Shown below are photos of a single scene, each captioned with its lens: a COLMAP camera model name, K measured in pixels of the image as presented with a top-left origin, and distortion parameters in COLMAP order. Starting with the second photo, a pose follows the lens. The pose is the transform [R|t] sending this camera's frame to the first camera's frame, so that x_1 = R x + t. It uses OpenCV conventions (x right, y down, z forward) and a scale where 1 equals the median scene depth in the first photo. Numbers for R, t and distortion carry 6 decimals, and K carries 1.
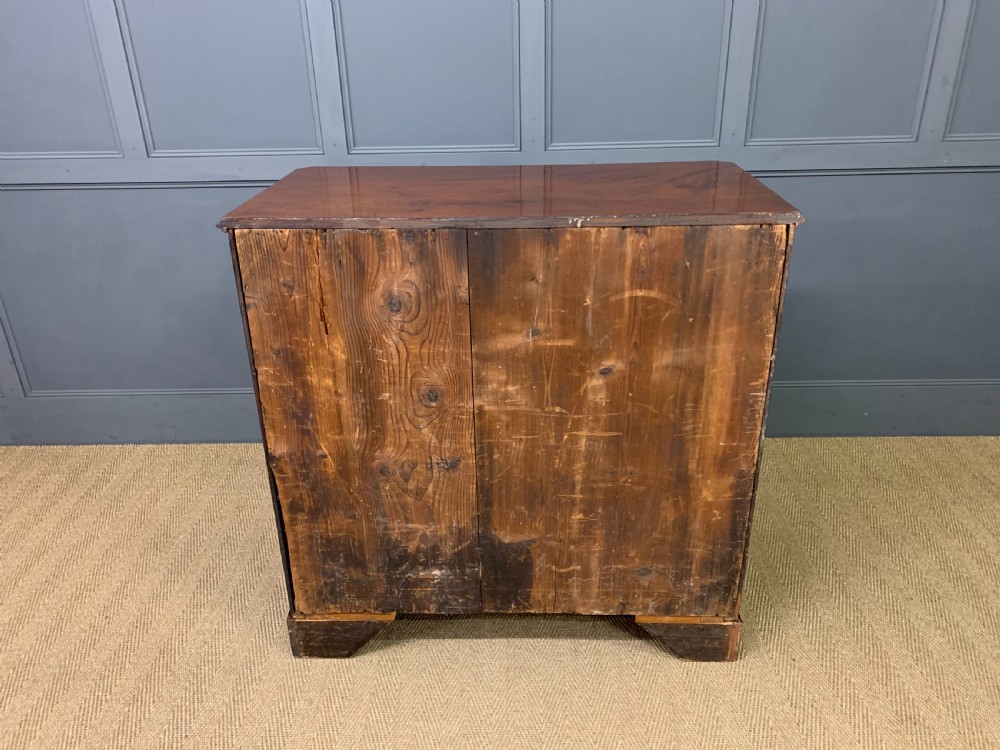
lens RADIAL K [[766.0, 0, 503.2], [0, 766.0, 374.6], [0, 0, 1]] dist [0.037058, -0.014920]
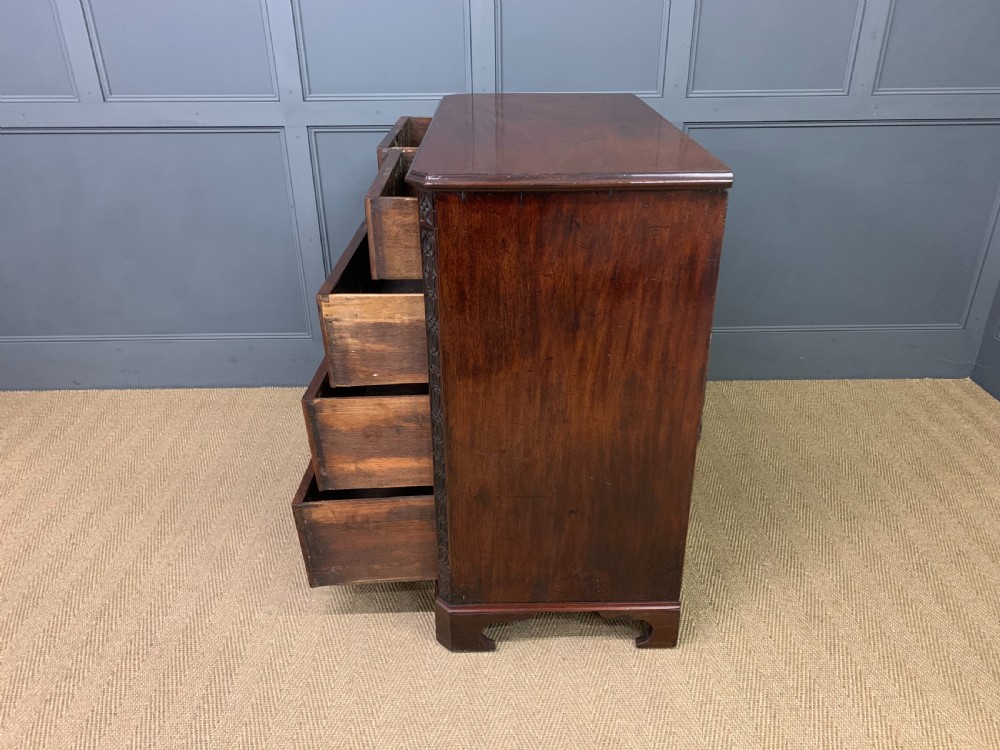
lens RADIAL K [[766.0, 0, 505.0], [0, 766.0, 376.0], [0, 0, 1]] dist [0.037058, -0.014920]
pose [[0.999329, -0.002481, 0.036550, 0.030107], [0.001115, 0.999302, 0.037335, 0.044278], [-0.036617, -0.037269, 0.998634, -0.052228]]
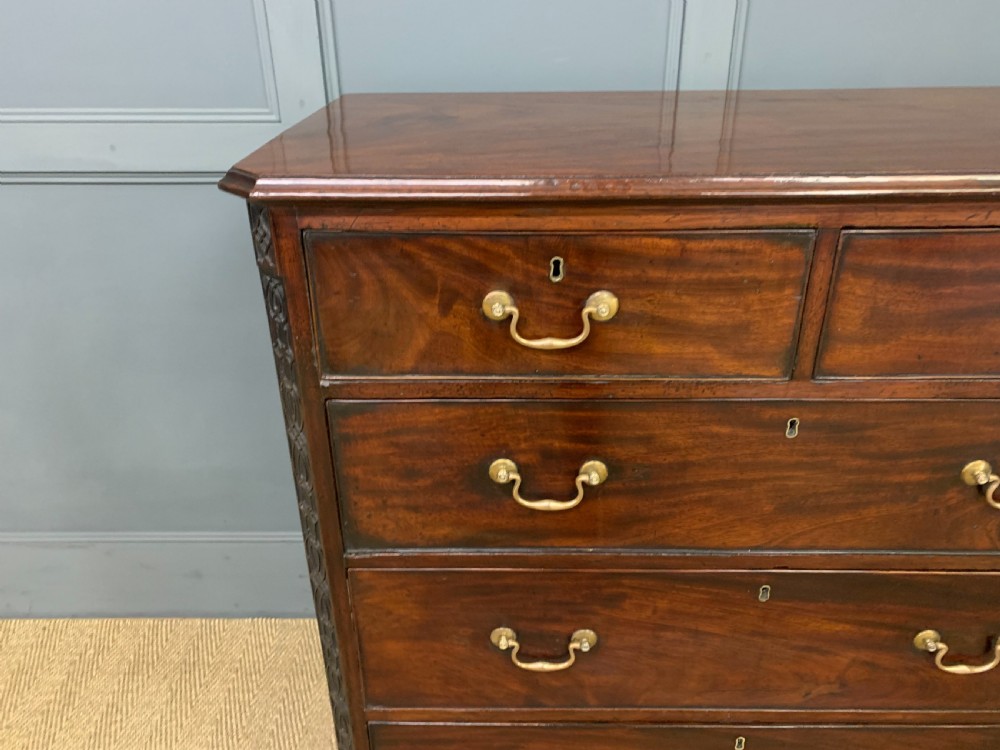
lens RADIAL K [[766.0, 0, 495.4], [0, 766.0, 364.8], [0, 0, 1]] dist [0.037058, -0.014920]
pose [[0.999949, 0.008904, 0.004692, -0.101556], [-0.009020, 0.999638, 0.025349, -0.154740], [-0.004465, -0.025390, 0.999668, 0.534552]]
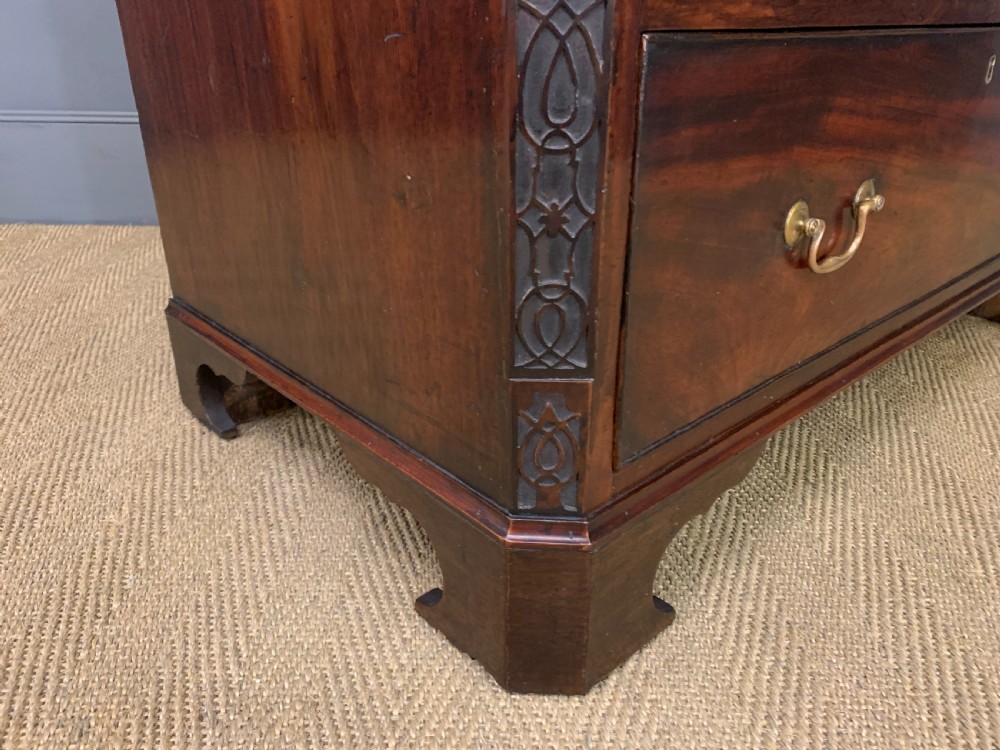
lens RADIAL K [[766.0, 0, 494.8], [0, 766.0, 380.5], [0, 0, 1]] dist [0.037058, -0.014920]
pose [[0.999670, 0.024674, 0.007139, -0.087117], [-0.024762, 0.999615, 0.012509, 0.235537], [-0.006828, -0.012682, 0.999896, 0.581824]]
